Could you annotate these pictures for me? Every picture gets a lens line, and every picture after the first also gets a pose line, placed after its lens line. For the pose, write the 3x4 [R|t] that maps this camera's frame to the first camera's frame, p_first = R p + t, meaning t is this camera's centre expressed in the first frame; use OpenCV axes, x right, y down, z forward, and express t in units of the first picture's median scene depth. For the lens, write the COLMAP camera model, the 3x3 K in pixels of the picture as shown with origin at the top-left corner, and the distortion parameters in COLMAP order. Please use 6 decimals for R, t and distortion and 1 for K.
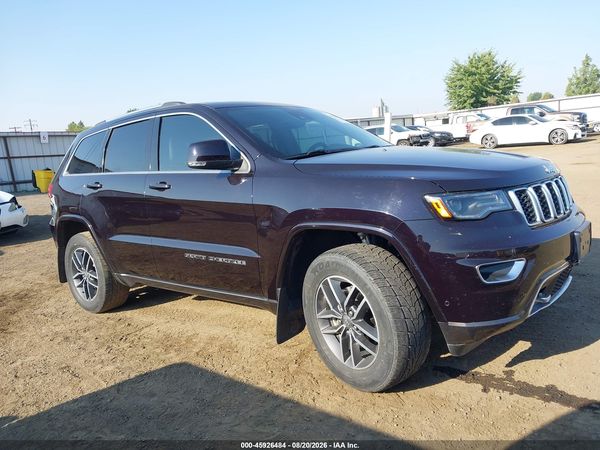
lens RADIAL K [[459.0, 0, 297.5], [0, 459.0, 217.1], [0, 0, 1]] dist [0.030040, -0.026760]
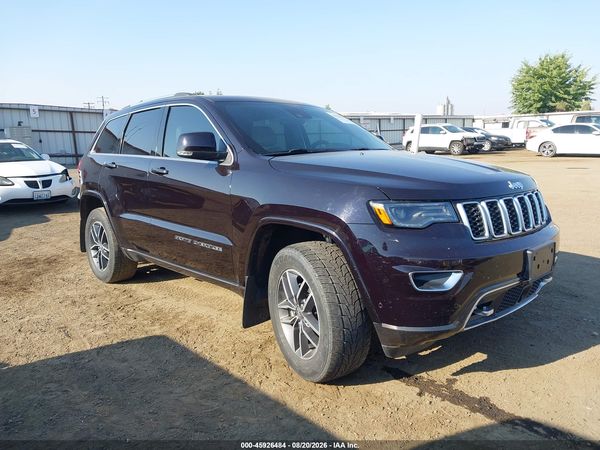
lens RADIAL K [[459.0, 0, 297.5], [0, 459.0, 217.1], [0, 0, 1]] dist [0.030040, -0.026760]
pose [[0.990107, 0.089320, -0.108209, 0.175296], [-0.087361, 0.995918, 0.022724, -0.015174], [0.109797, -0.013046, 0.993868, -0.041192]]
